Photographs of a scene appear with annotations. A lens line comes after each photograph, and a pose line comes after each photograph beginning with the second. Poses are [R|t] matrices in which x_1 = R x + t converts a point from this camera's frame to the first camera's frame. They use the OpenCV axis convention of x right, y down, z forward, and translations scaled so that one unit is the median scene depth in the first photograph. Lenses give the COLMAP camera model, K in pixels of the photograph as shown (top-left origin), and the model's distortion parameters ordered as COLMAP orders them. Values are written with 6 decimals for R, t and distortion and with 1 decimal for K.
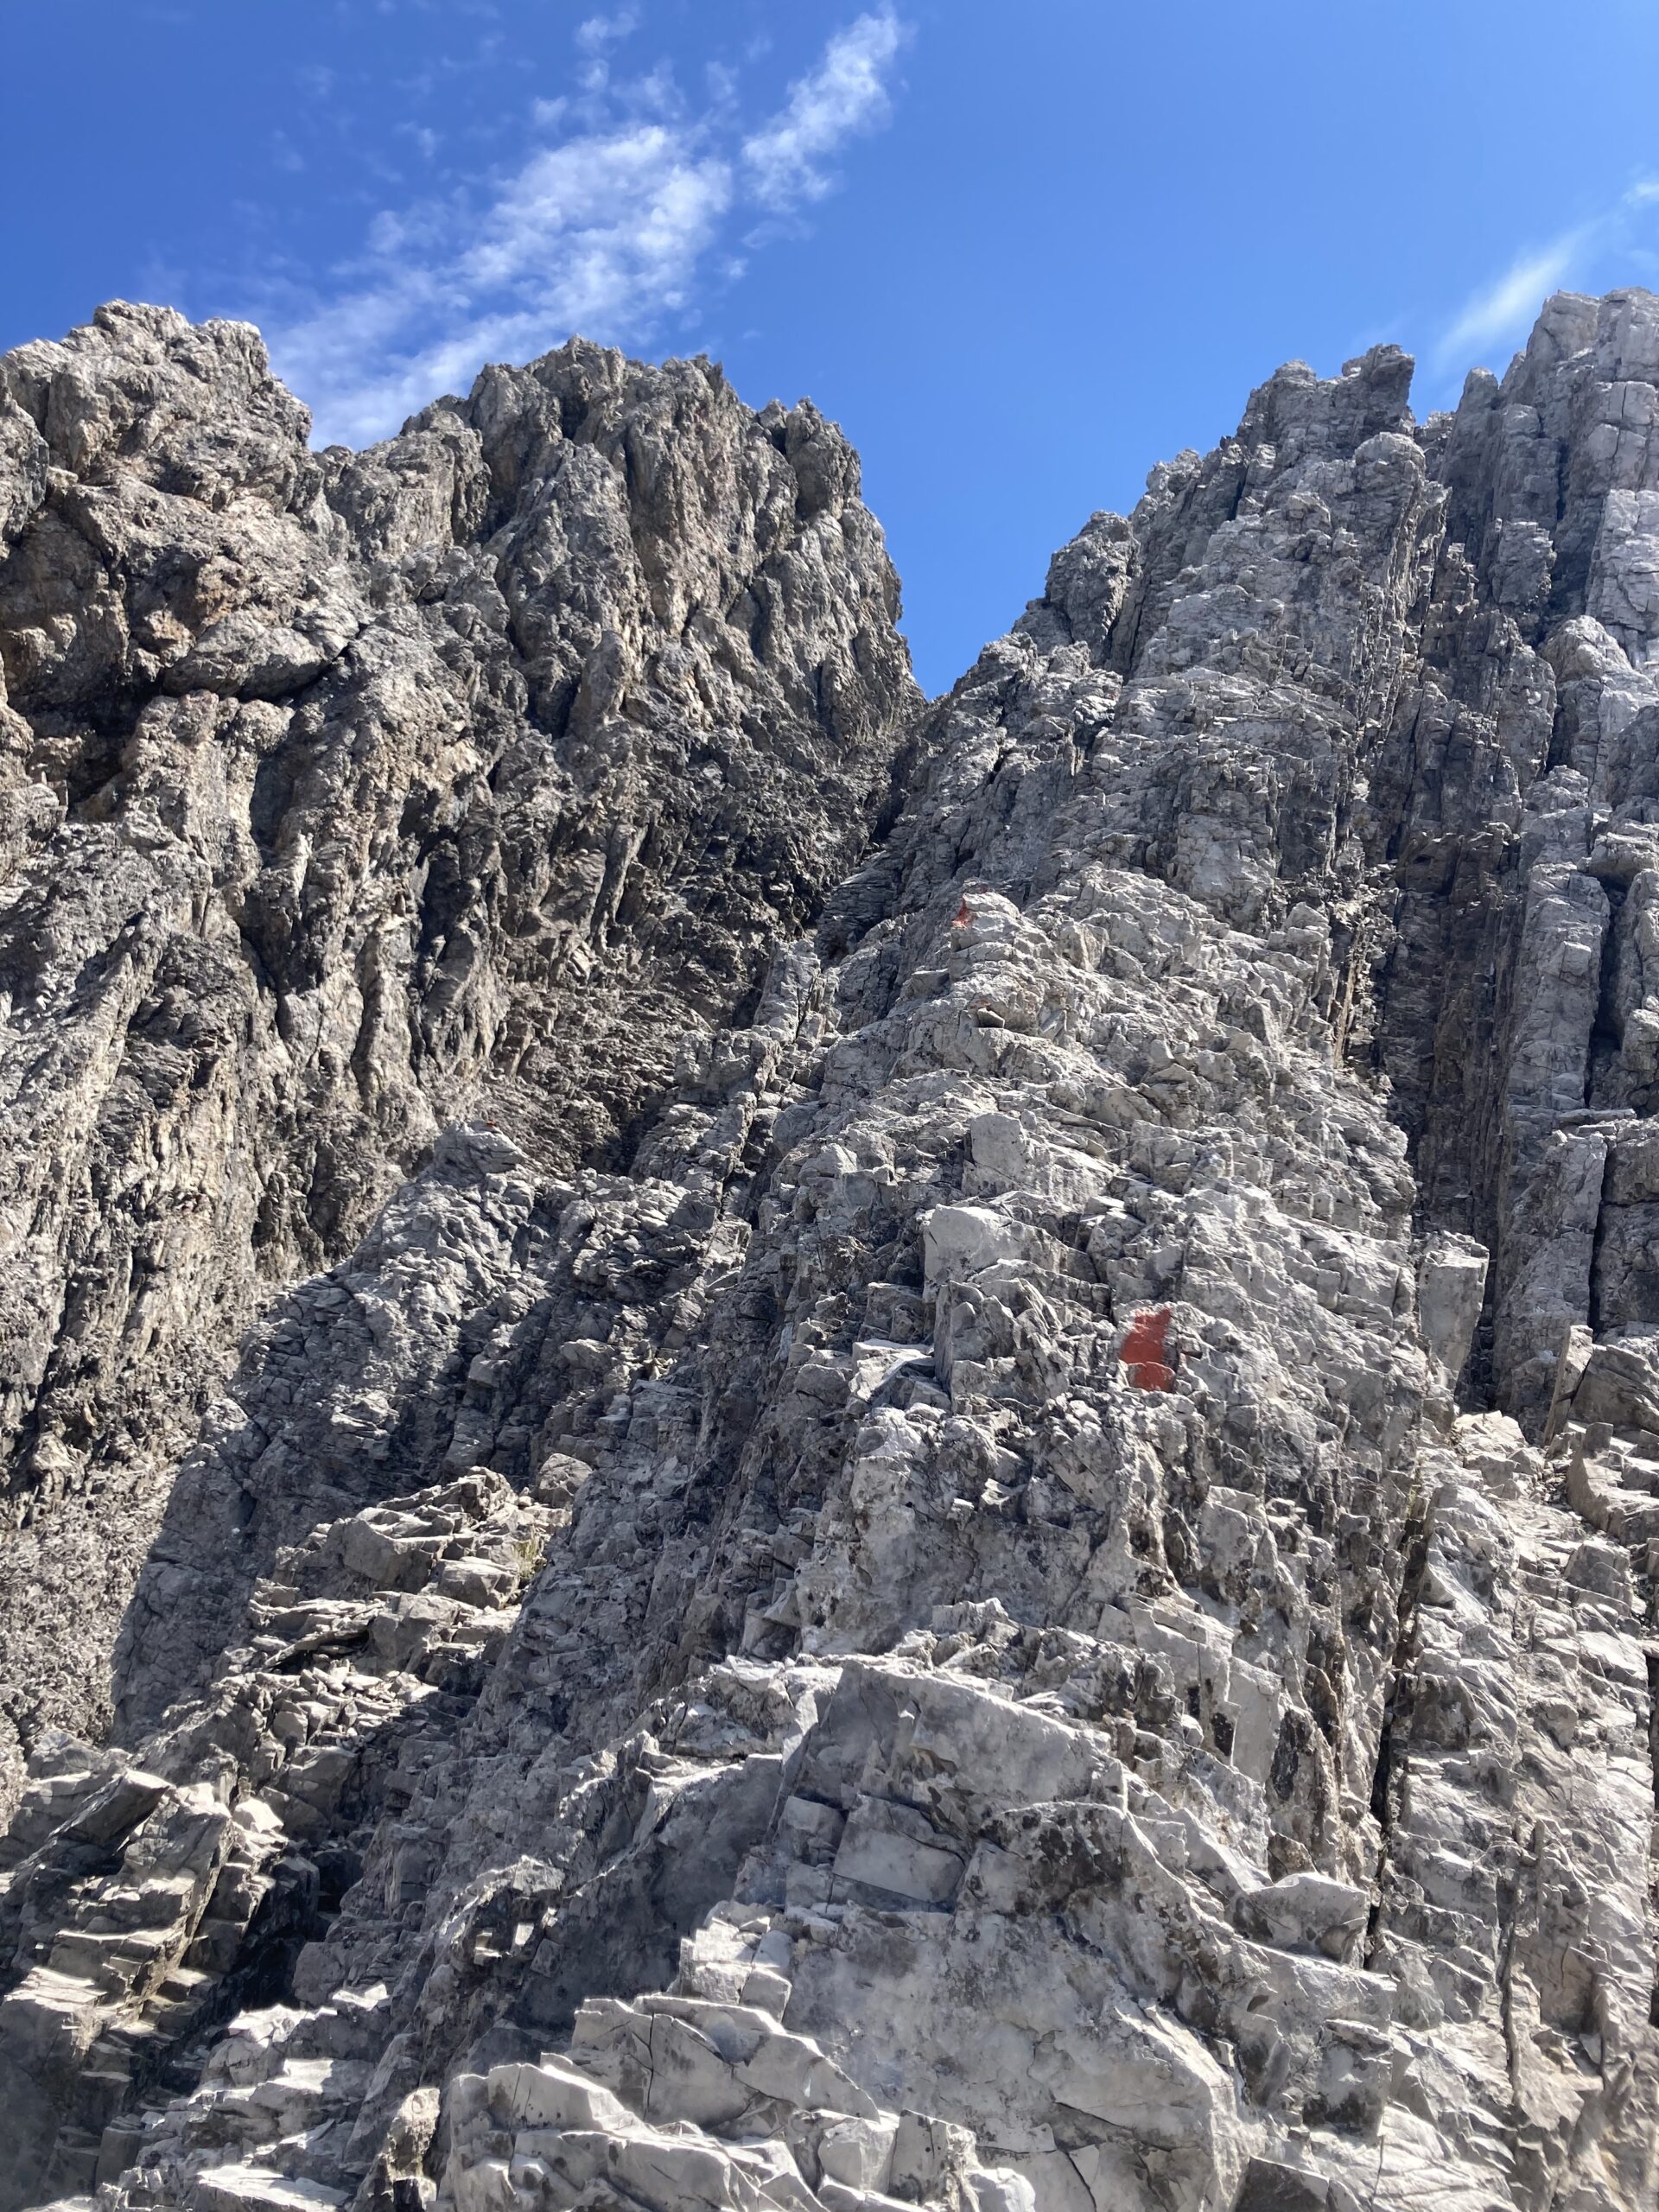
lens RADIAL K [[1796.9, 0, 826.2], [0, 1796.9, 1102.4], [0, 0, 1]] dist [-0.026292, 0.024038]
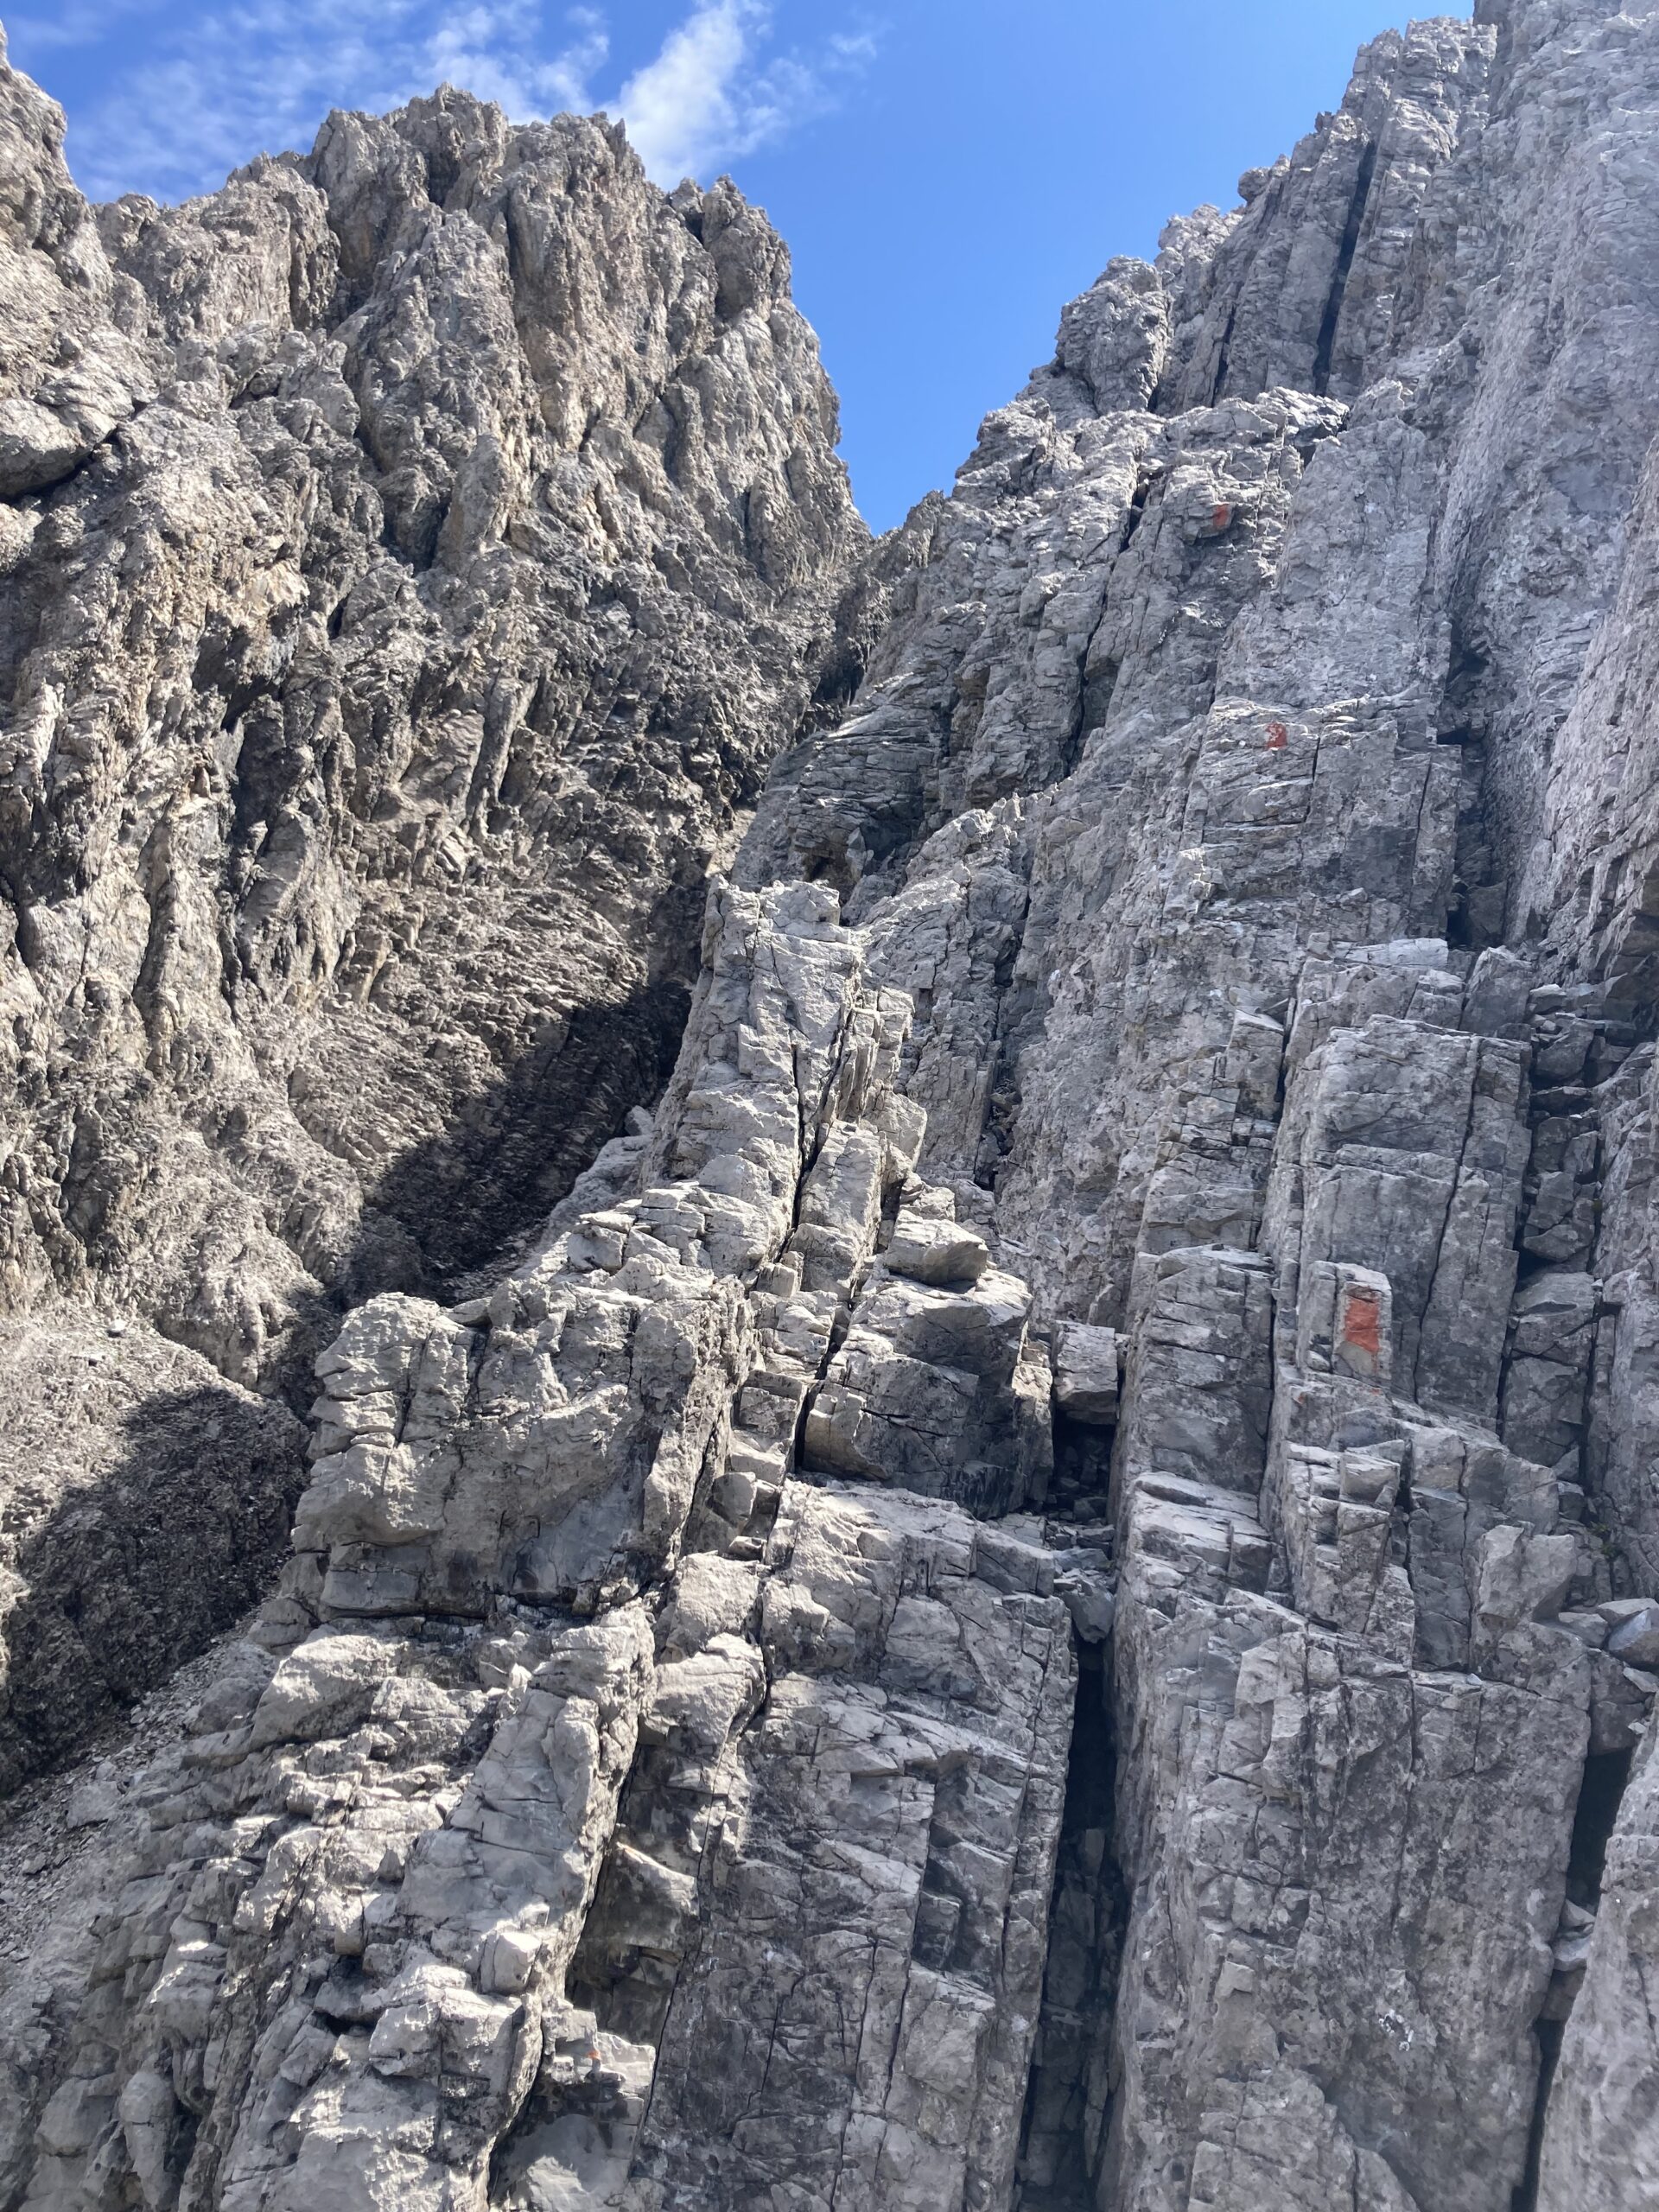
lens RADIAL K [[1796.9, 0, 832.2], [0, 1796.9, 1114.5], [0, 0, 1]] dist [-0.026292, 0.024038]
pose [[0.998922, -0.011225, 0.045049, -0.006313], [0.007842, 0.997184, 0.074579, -0.020623], [-0.045759, -0.074145, 0.996197, 0.191354]]
